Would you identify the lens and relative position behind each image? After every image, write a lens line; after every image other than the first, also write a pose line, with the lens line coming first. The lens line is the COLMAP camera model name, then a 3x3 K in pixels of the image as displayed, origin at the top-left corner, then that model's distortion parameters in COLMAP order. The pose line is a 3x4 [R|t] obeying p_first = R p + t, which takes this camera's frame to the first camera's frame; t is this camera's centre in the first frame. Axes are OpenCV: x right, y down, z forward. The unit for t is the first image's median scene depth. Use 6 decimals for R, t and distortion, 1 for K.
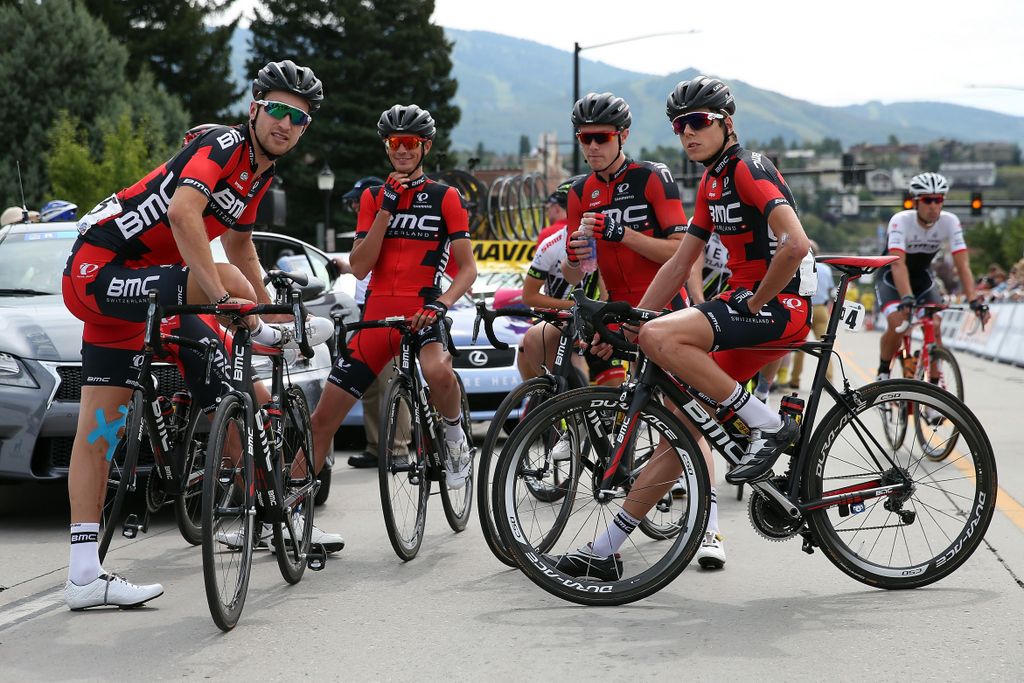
lens RADIAL K [[2072.2, 0, 511.9], [0, 2072.2, 341.0], [0, 0, 1]] dist [-0.036221, 0.000000]
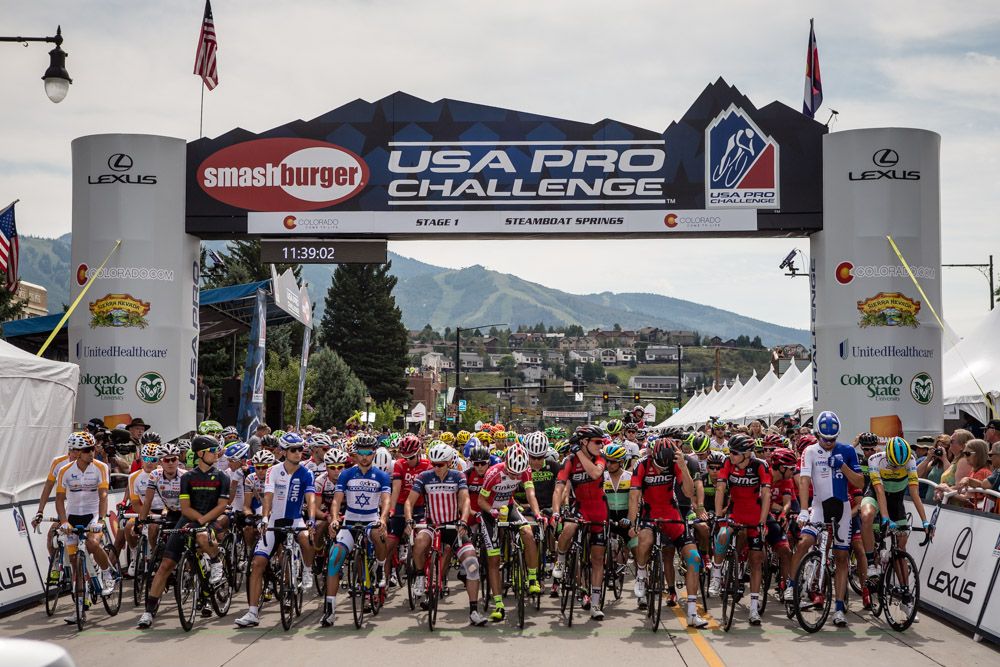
lens RADIAL K [[1653.9, 0, 502.6], [0, 1653.9, 336.6], [0, 0, 1]] dist [0.197033, 0.000000]
pose [[0.994266, 0.012873, 0.106162, -0.025819], [-0.004770, 0.997079, -0.076231, 0.000877], [-0.106833, 0.075287, 0.991422, -0.183517]]
